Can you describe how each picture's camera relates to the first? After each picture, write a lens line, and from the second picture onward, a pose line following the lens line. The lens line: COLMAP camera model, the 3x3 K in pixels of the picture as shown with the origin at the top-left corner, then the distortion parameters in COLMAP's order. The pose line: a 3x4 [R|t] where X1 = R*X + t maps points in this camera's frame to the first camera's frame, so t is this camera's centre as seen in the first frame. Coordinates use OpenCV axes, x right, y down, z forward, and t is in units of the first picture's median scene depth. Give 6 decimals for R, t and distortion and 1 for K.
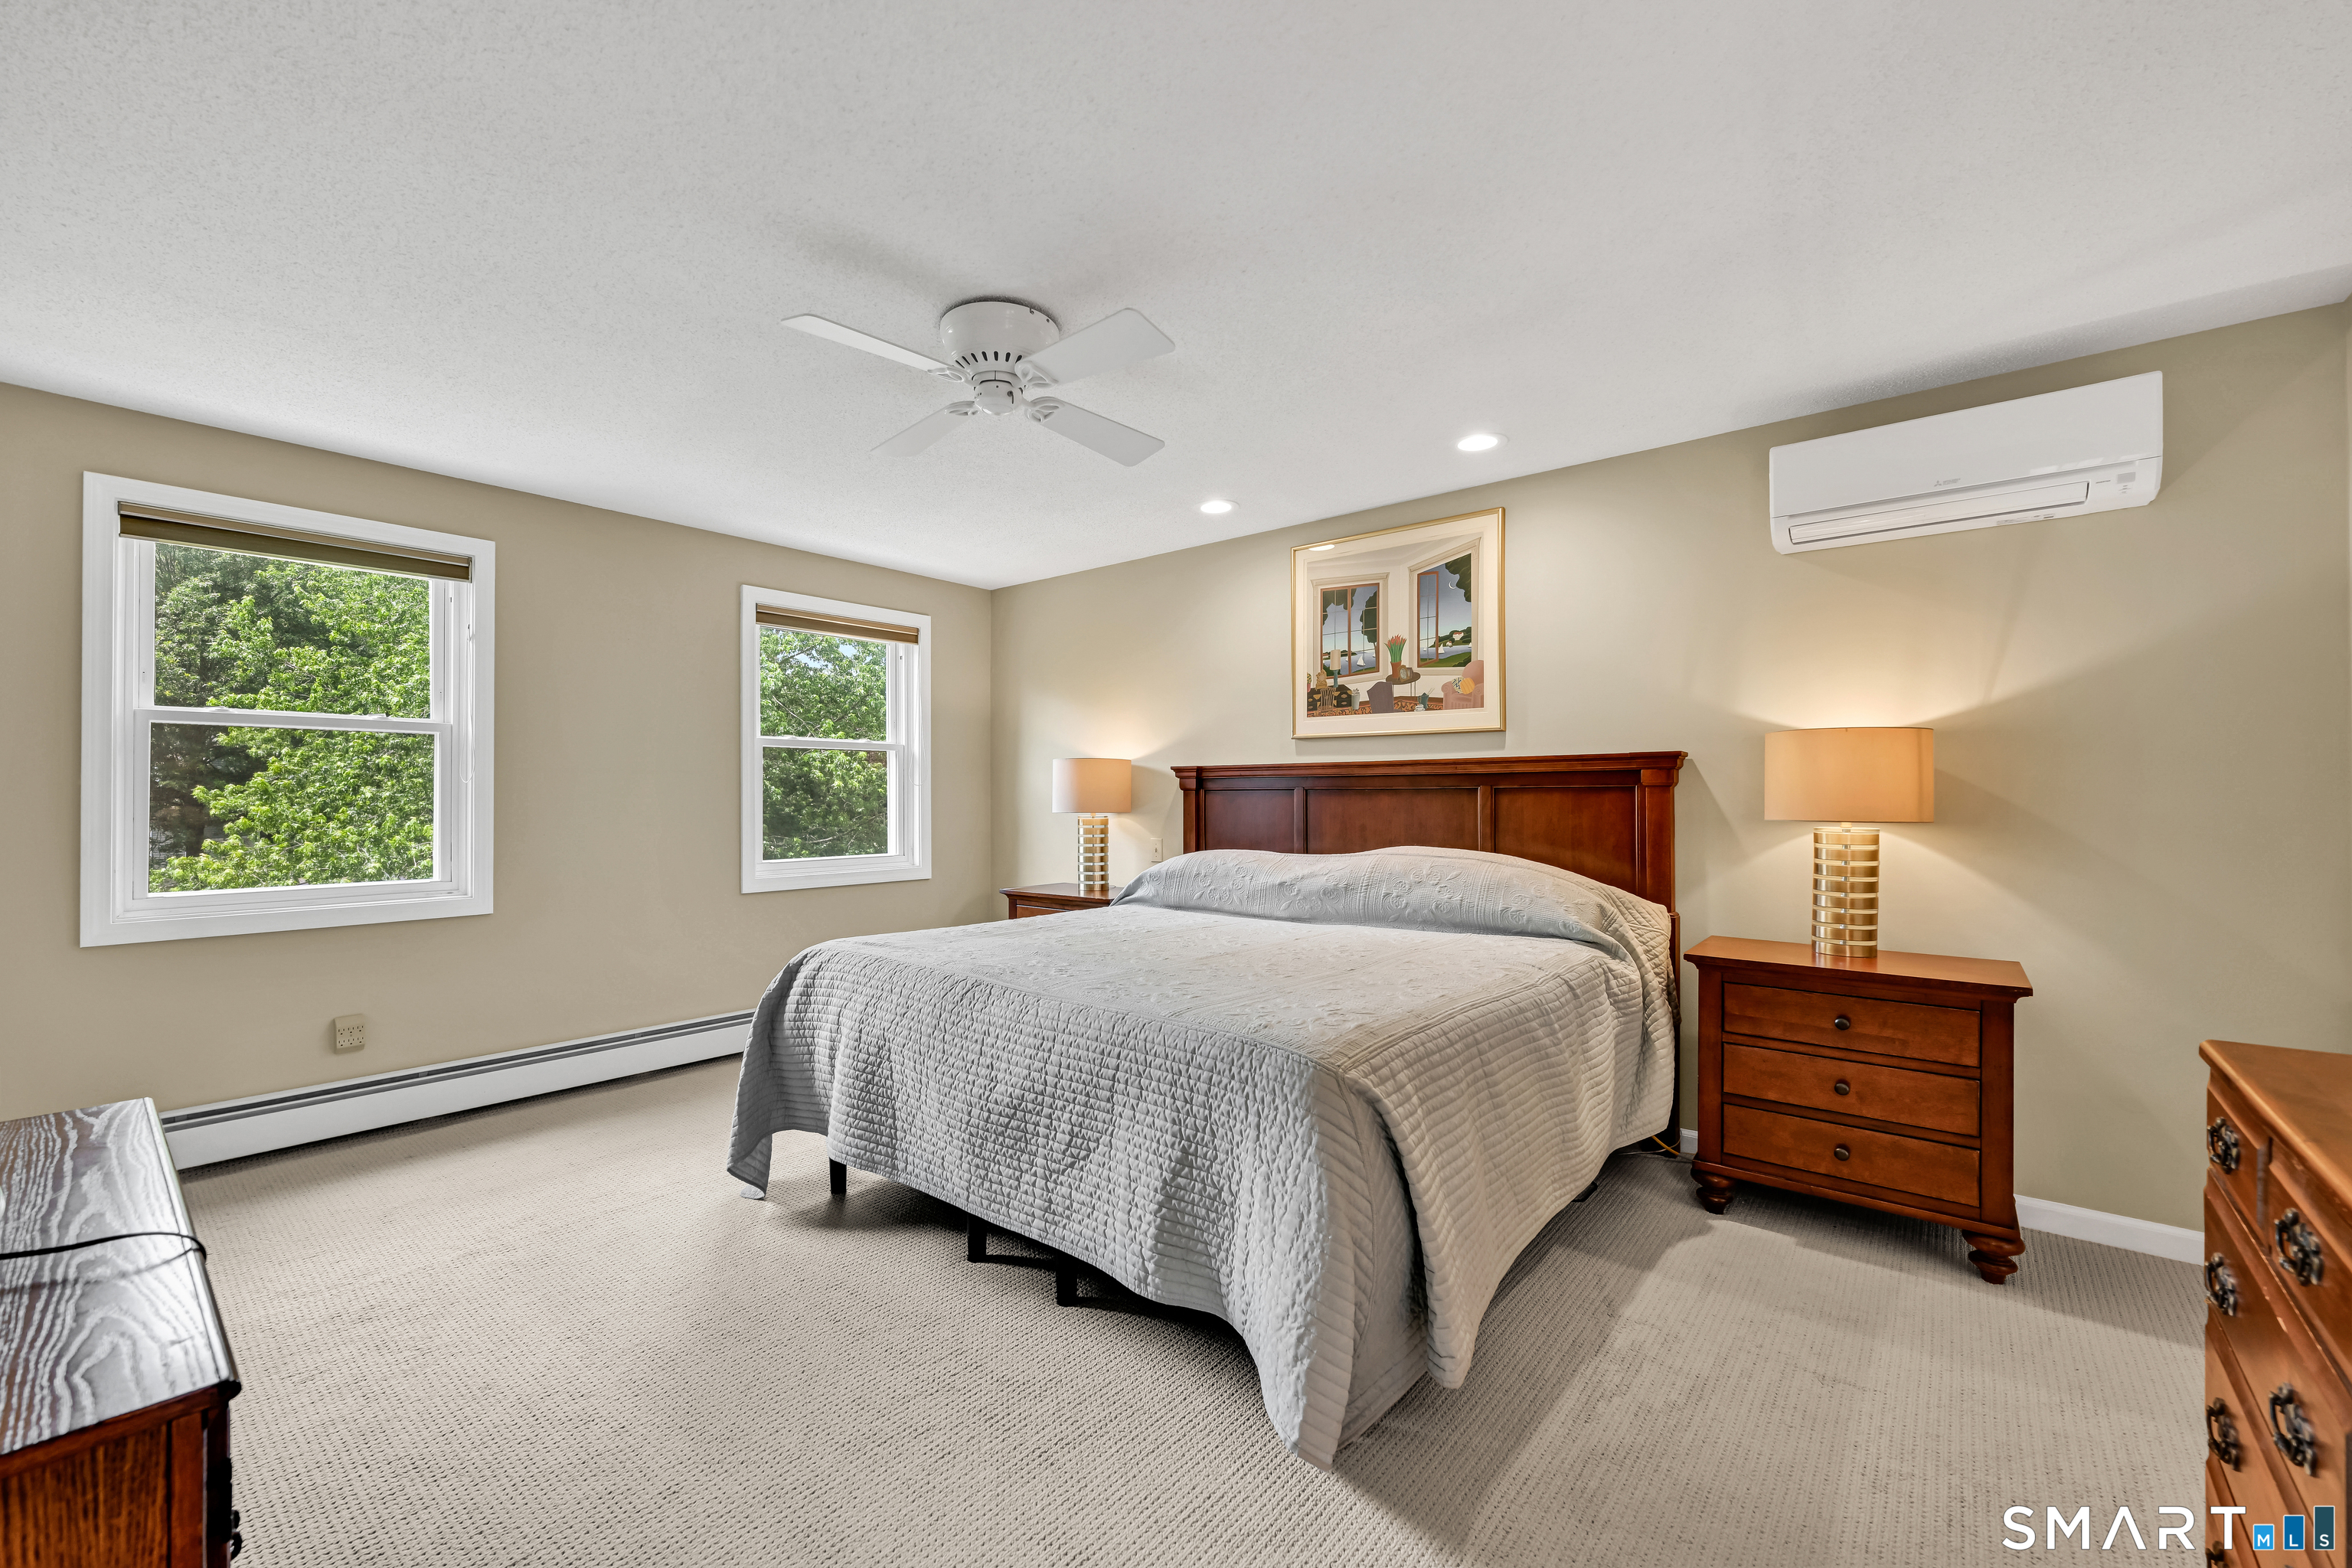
lens RADIAL K [[944.0, 0, 1177.5], [0, 944.0, 797.5], [0, 0, 1]] dist [-0.001838, 0.000172]
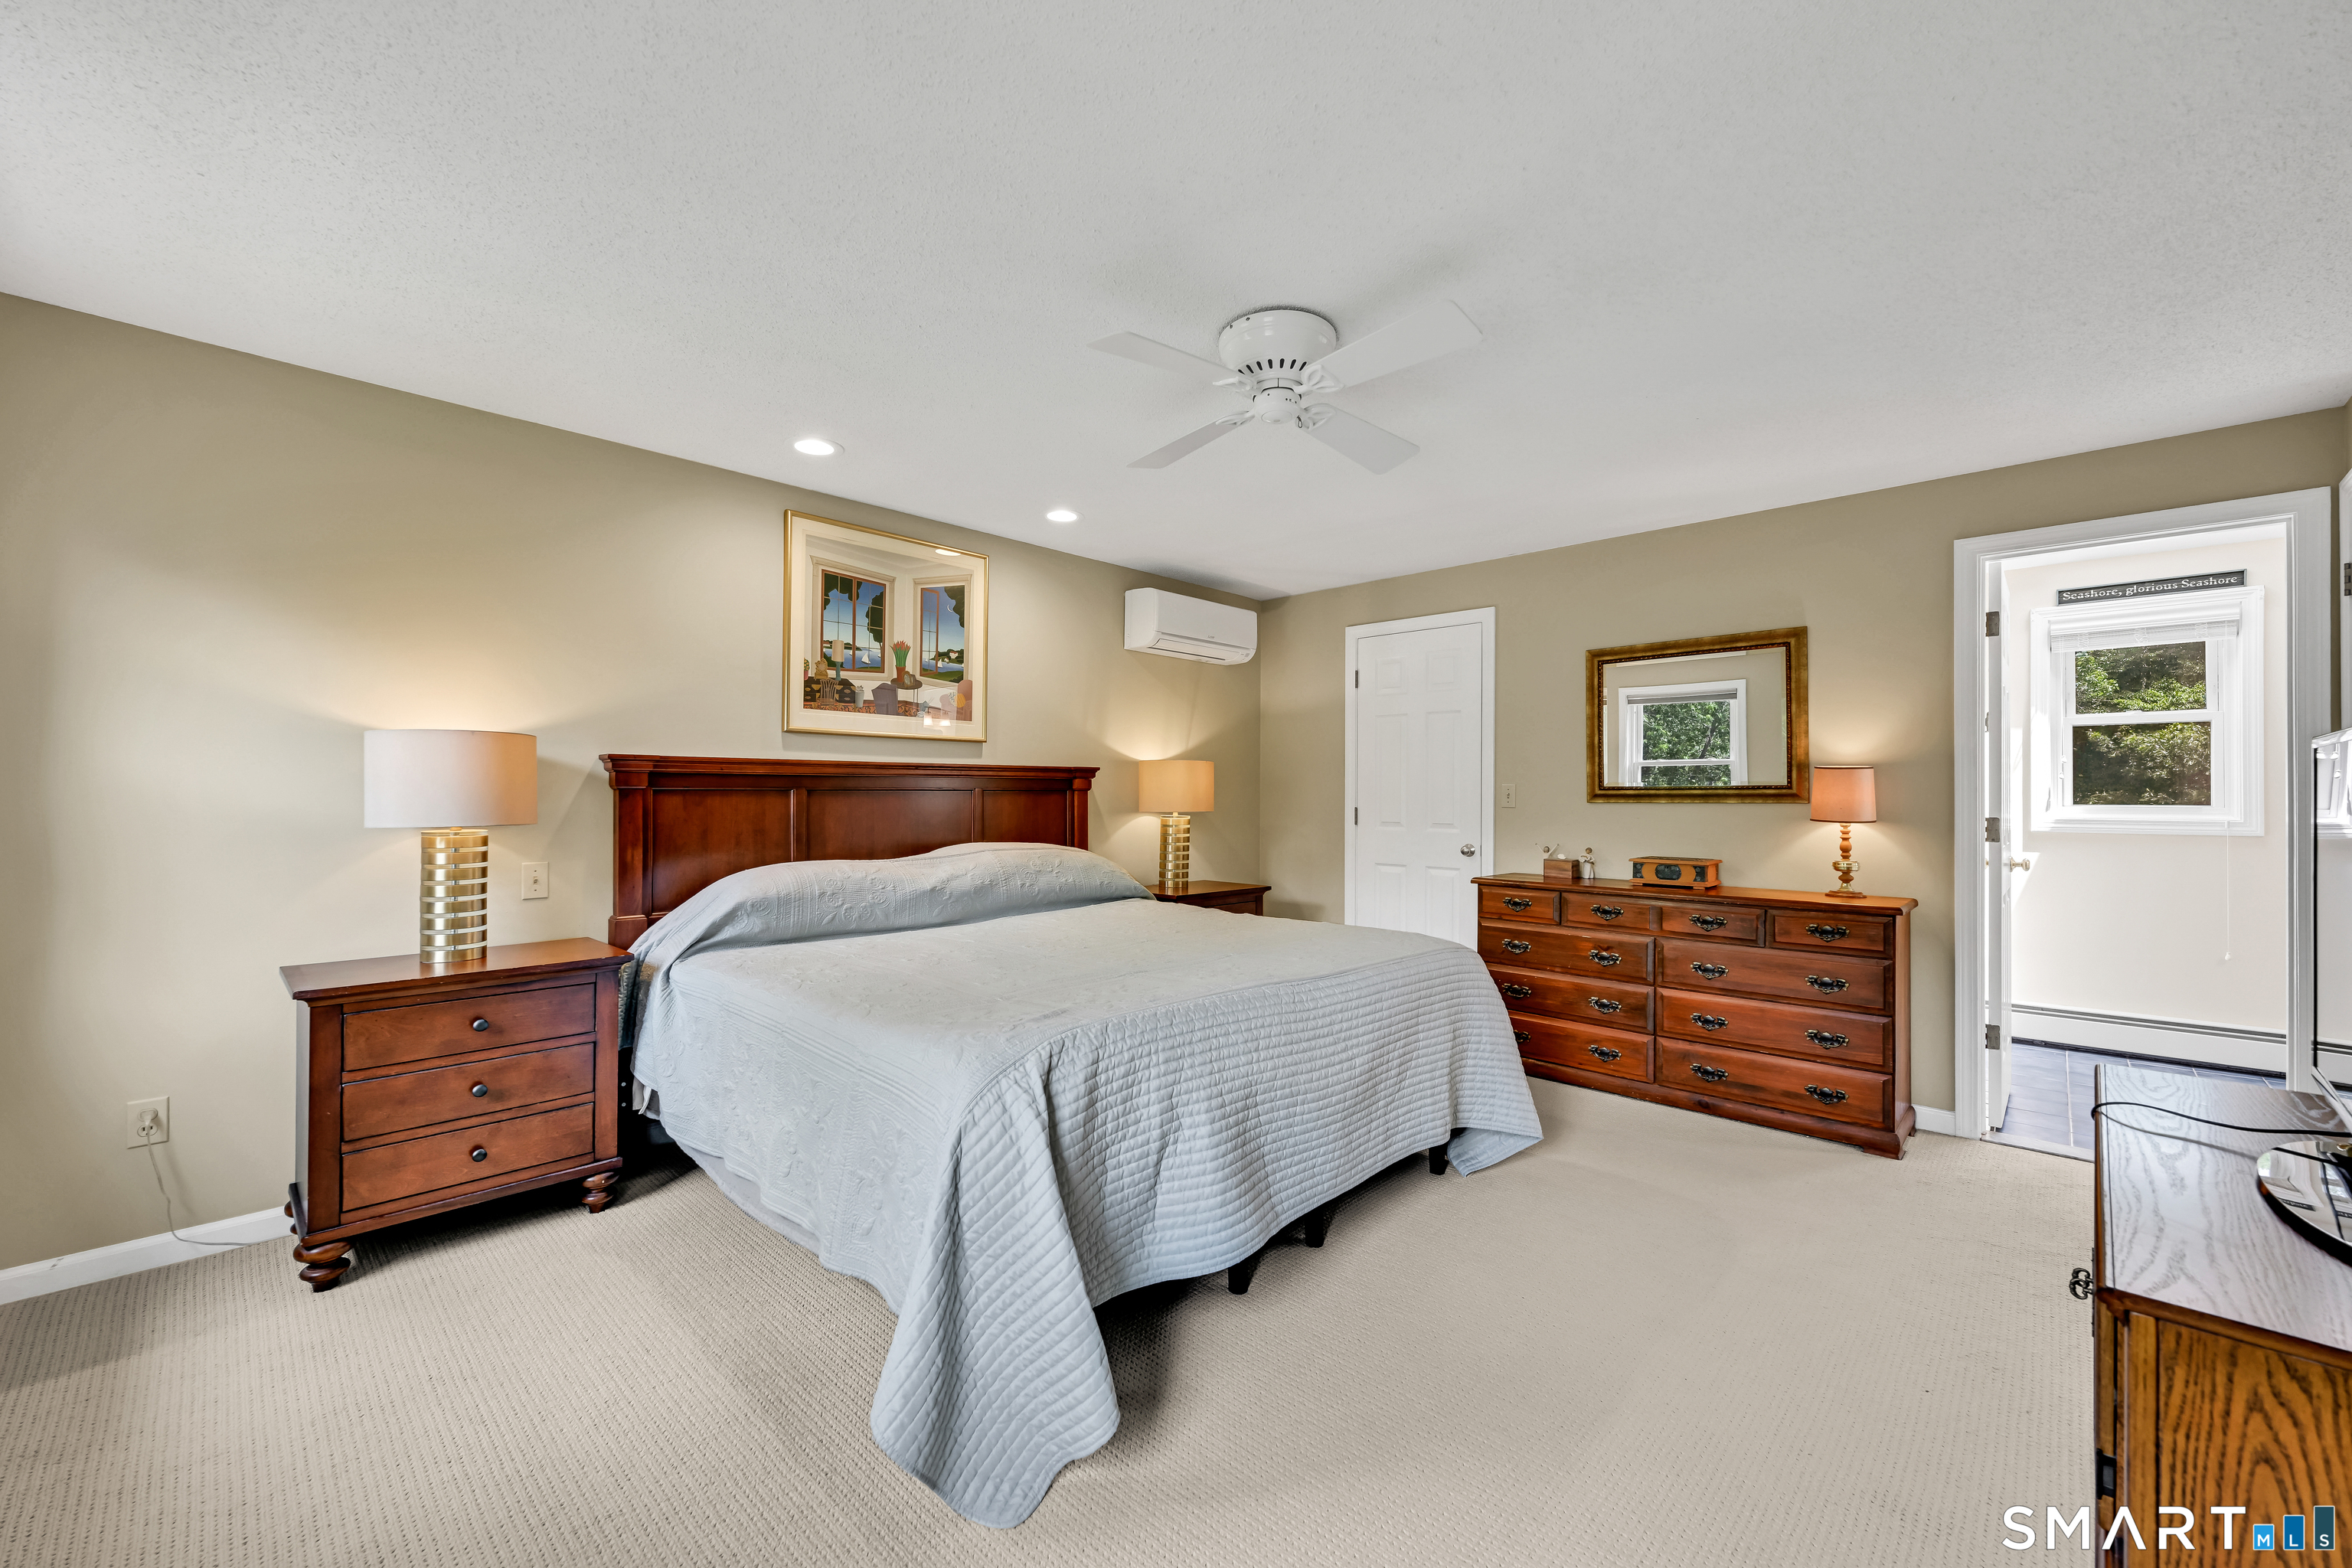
lens RADIAL K [[944.0, 0, 1177.5], [0, 944.0, 797.5], [0, 0, 1]] dist [-0.001838, 0.000172]
pose [[0.075367, 0.001797, 0.997154, -0.754023], [0.000698, 0.999998, -0.001855, 0.000565], [-0.997156, 0.000836, 0.075366, 0.613312]]
